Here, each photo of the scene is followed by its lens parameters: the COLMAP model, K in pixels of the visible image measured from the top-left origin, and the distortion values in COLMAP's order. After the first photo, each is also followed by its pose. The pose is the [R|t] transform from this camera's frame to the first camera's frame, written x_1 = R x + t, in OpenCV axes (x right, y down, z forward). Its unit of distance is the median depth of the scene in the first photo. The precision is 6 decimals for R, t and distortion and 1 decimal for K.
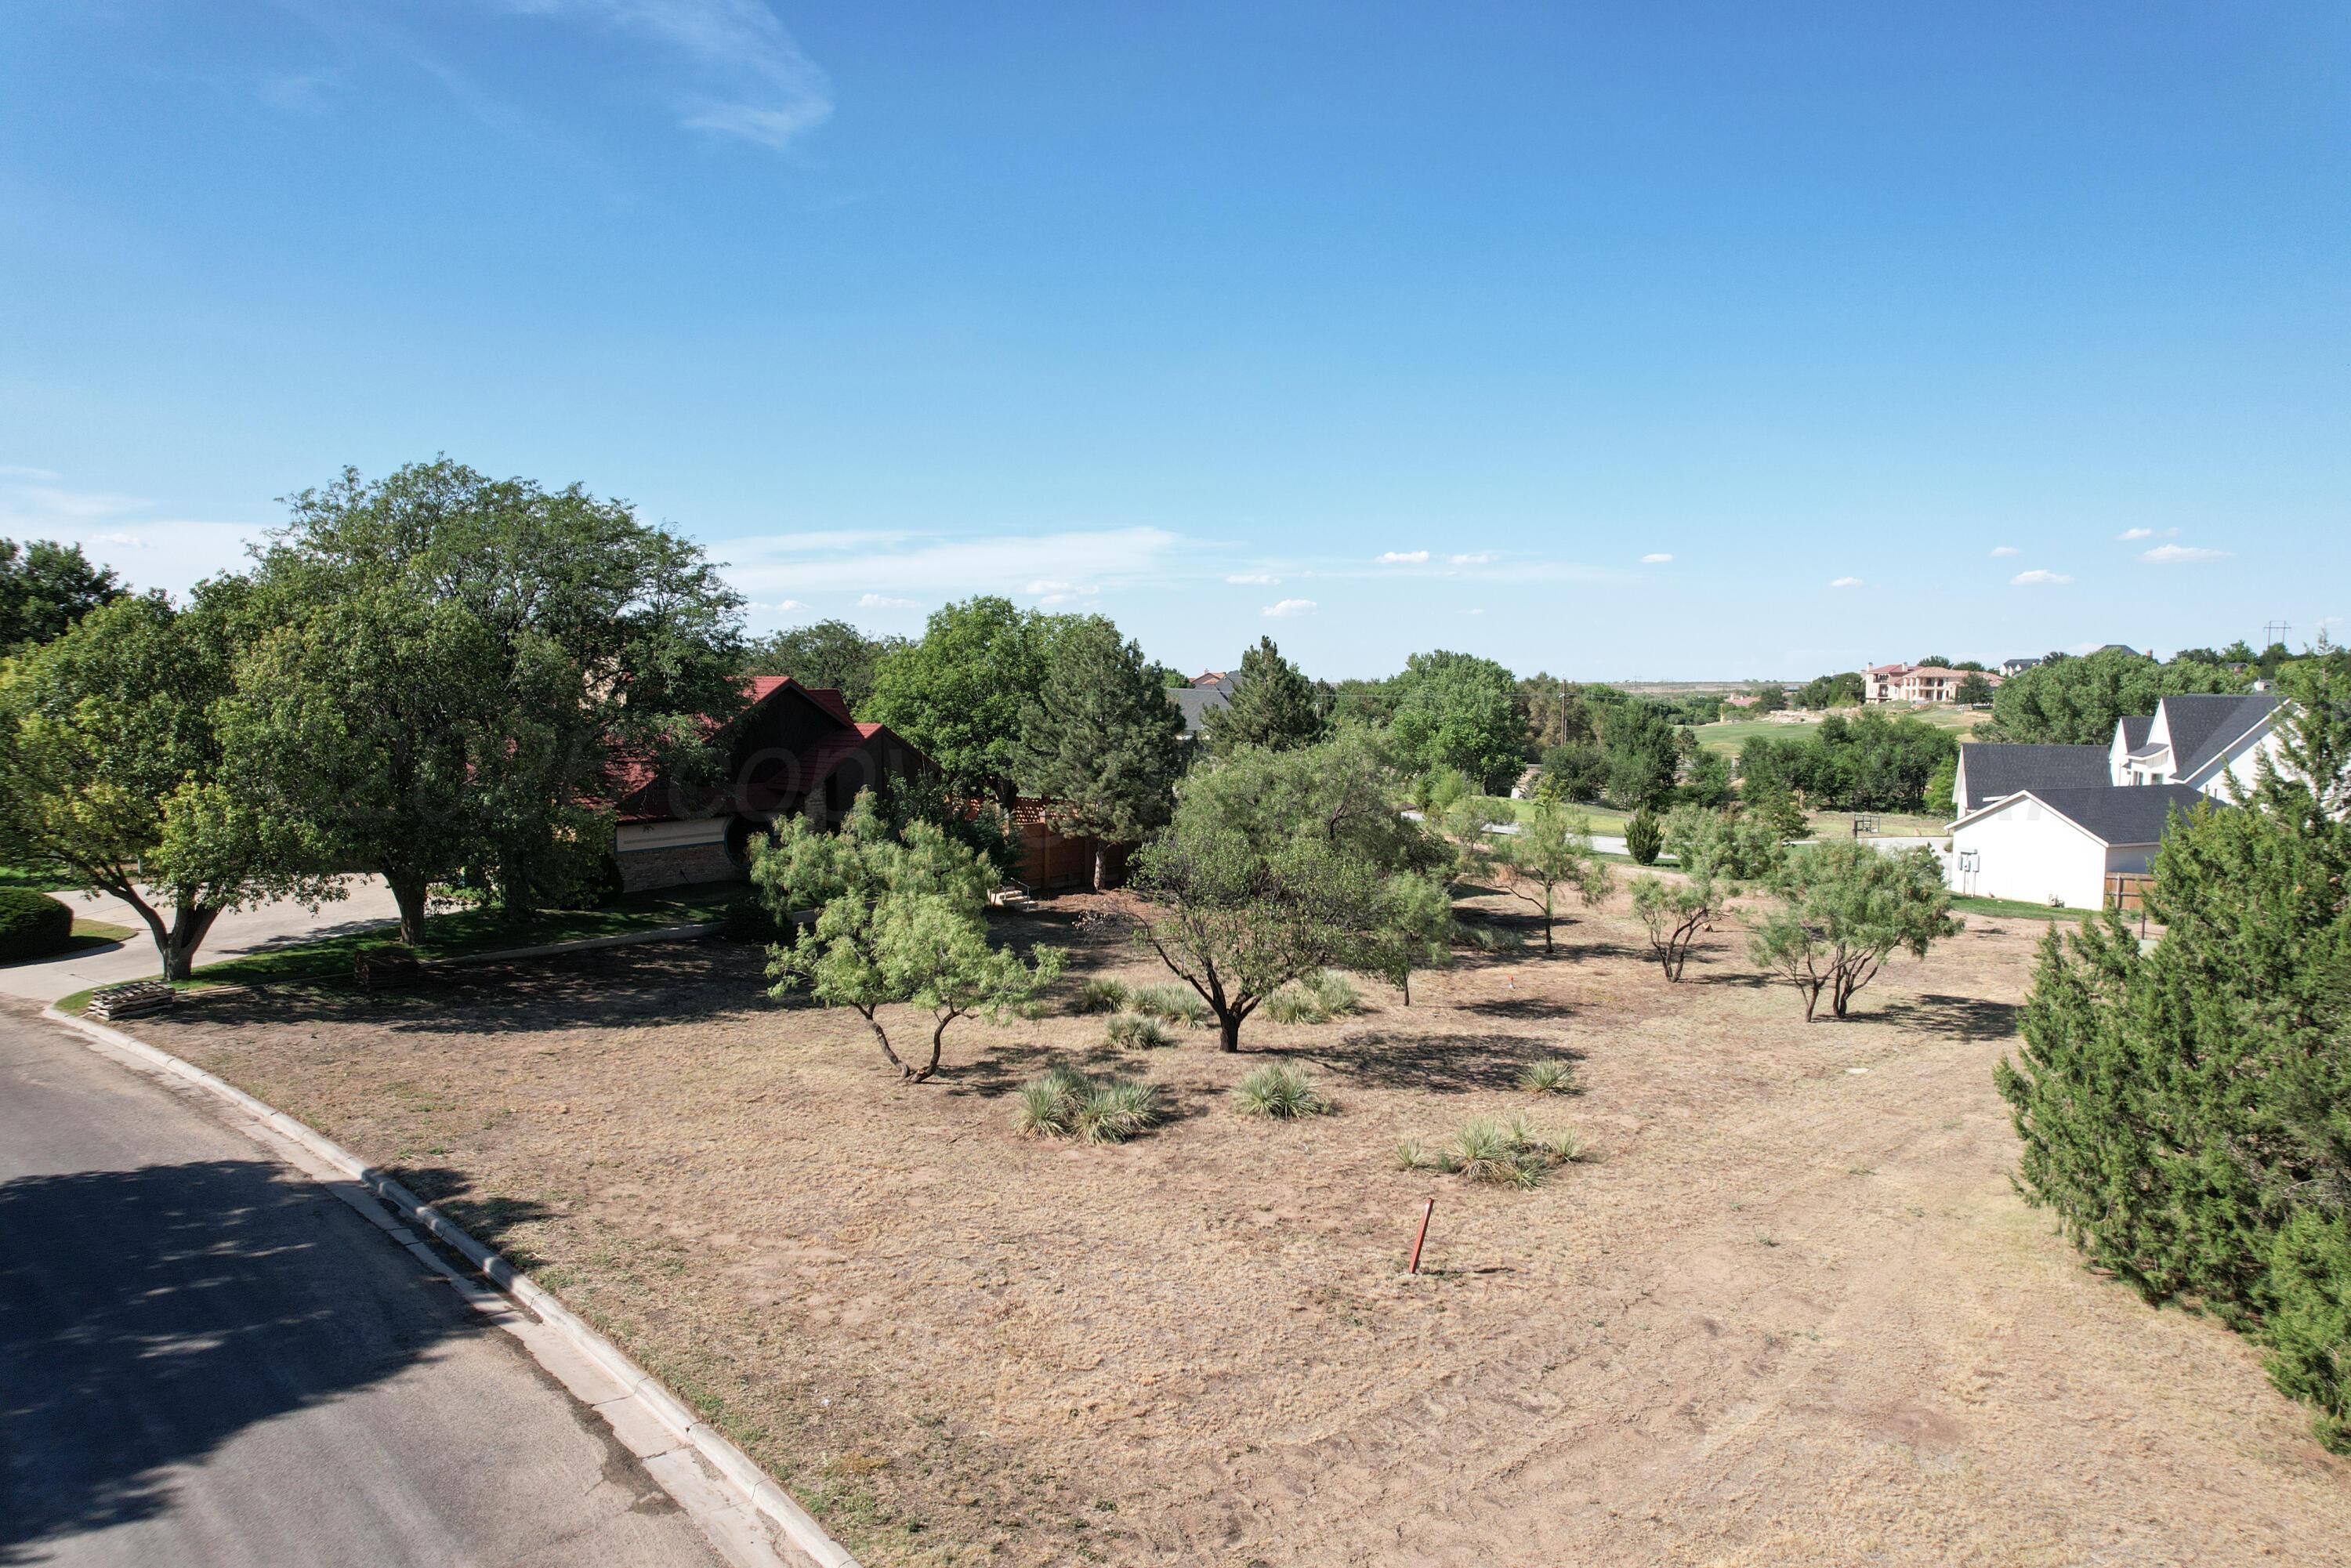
lens RADIAL K [[1540.6, 0, 1183.5], [0, 1540.6, 800.1], [0, 0, 1]] dist [-0.084208, 0.073658]
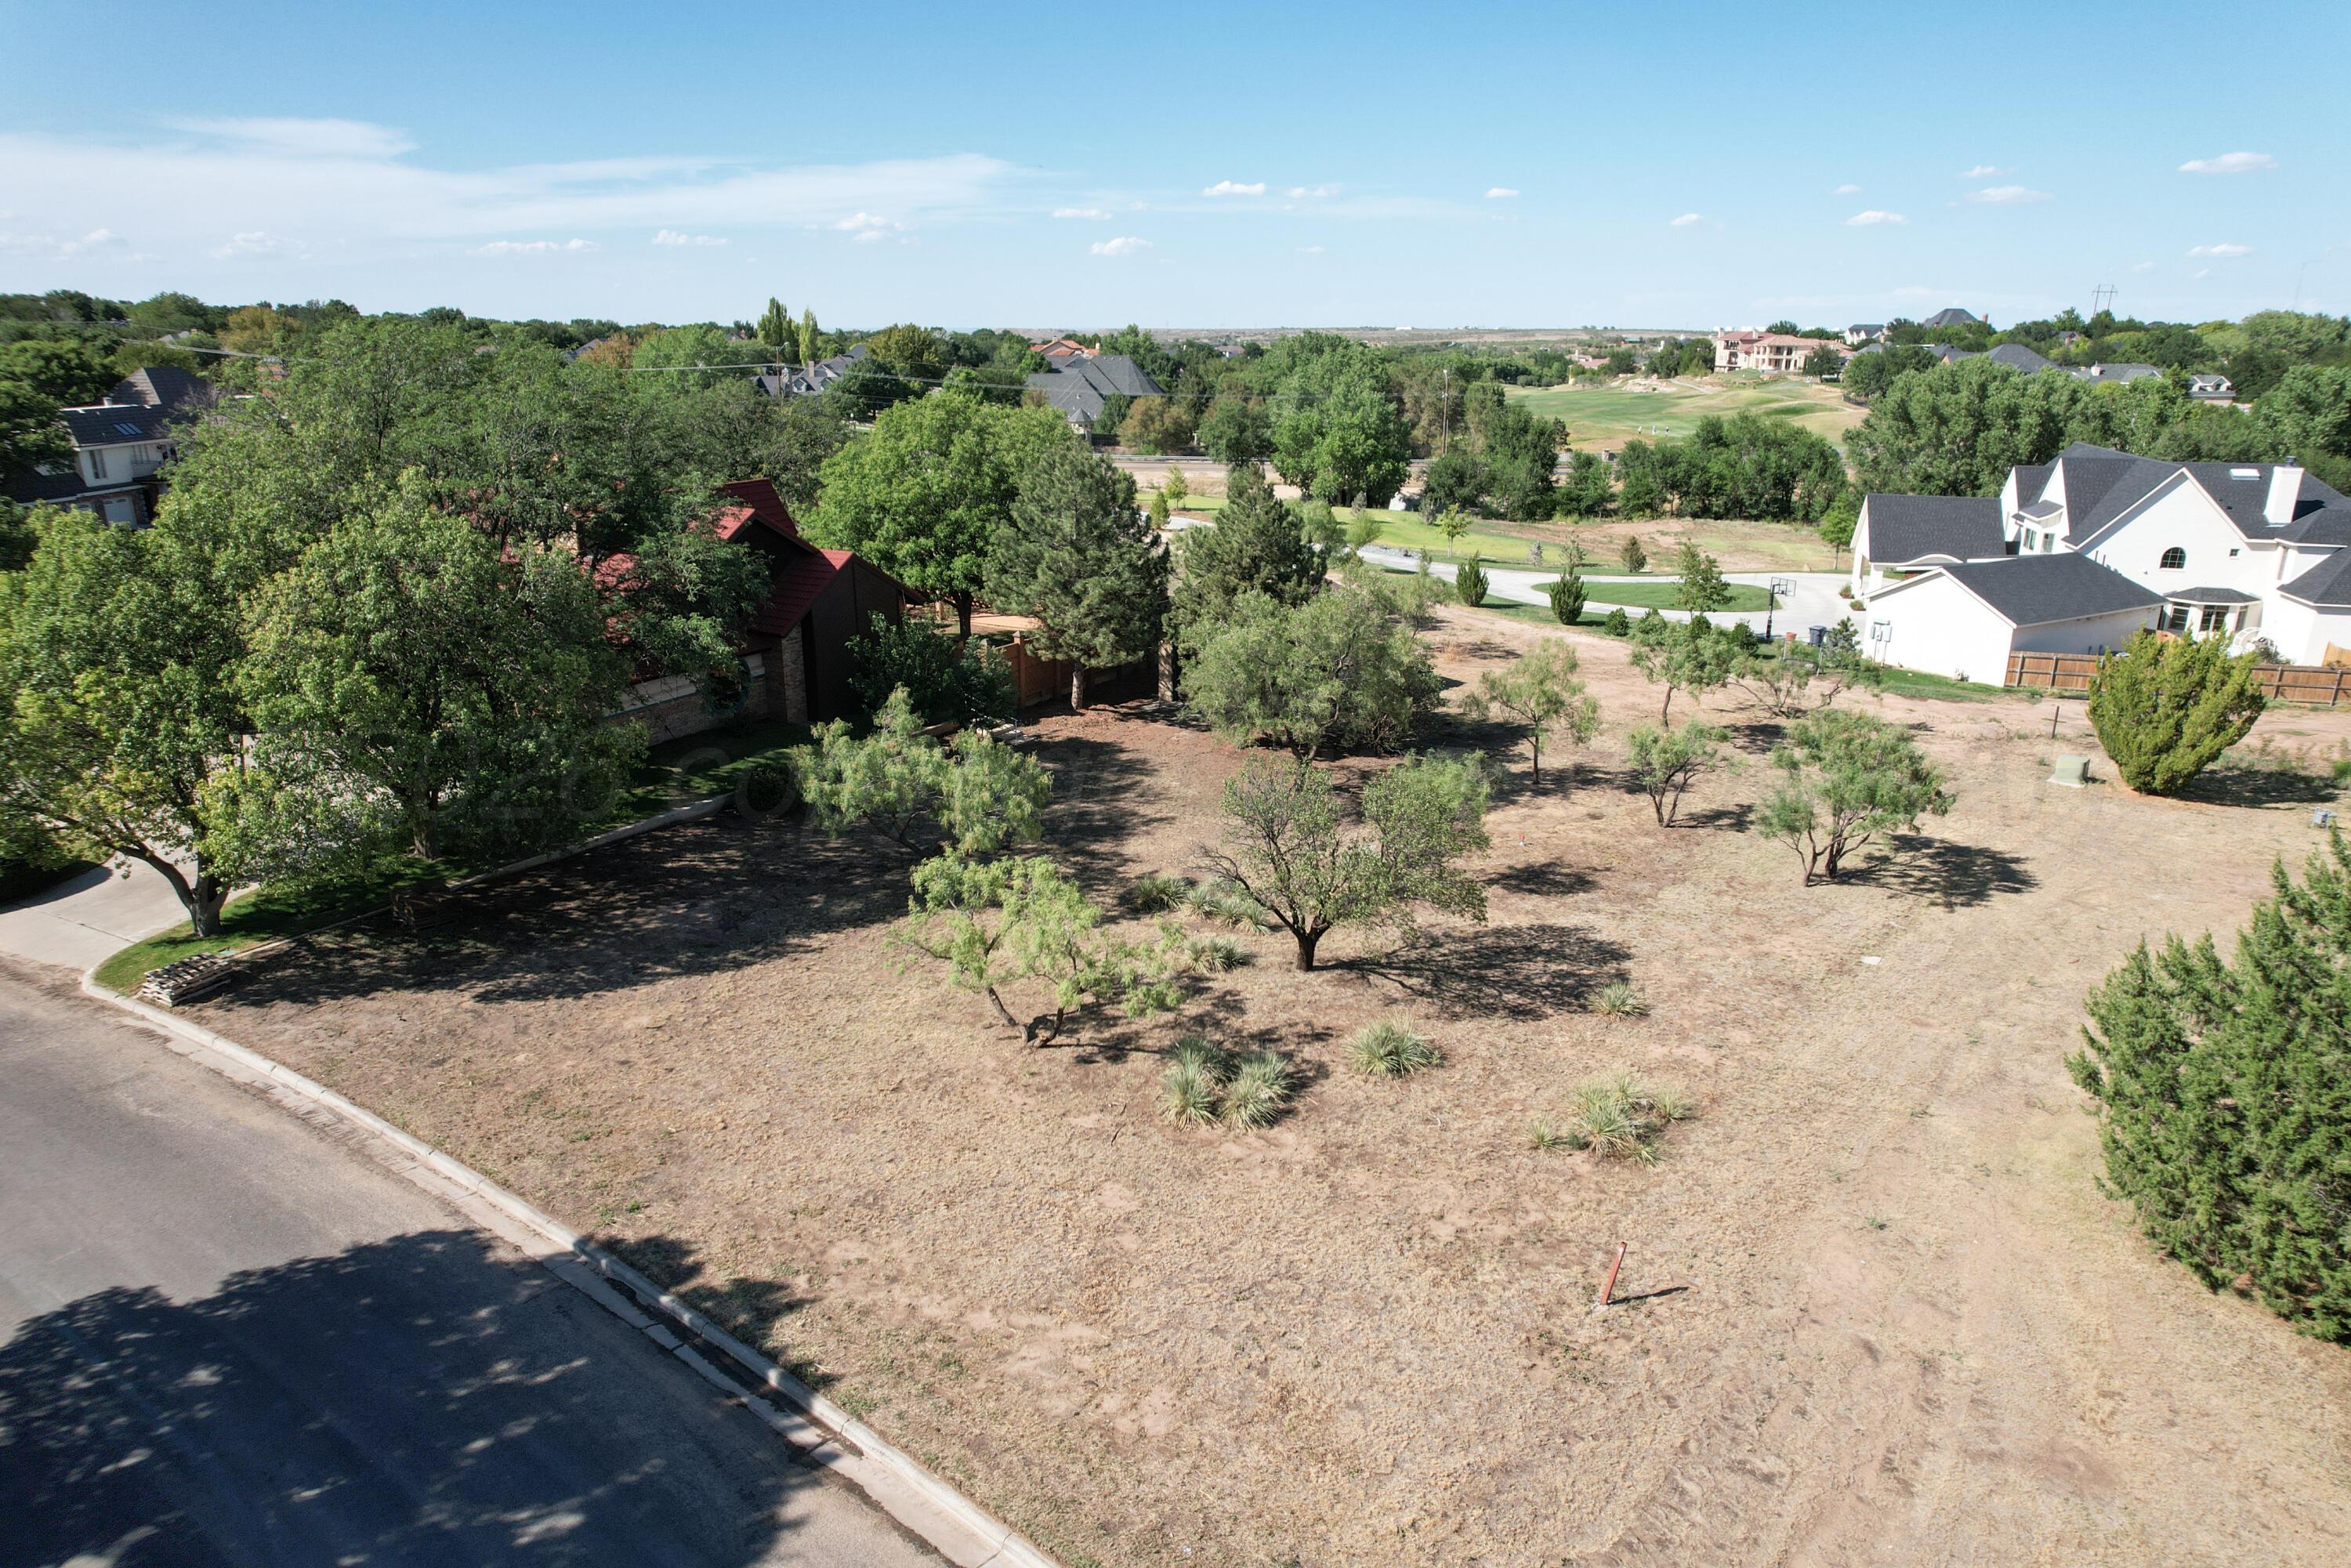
lens RADIAL K [[1540.6, 0, 1183.5], [0, 1540.6, 800.1], [0, 0, 1]] dist [-0.084208, 0.073658]
pose [[0.993745, -0.036619, 0.105495, -0.141345], [0.011723, 0.973694, 0.227560, -0.166800], [-0.111052, -0.224900, 0.968033, 0.017934]]
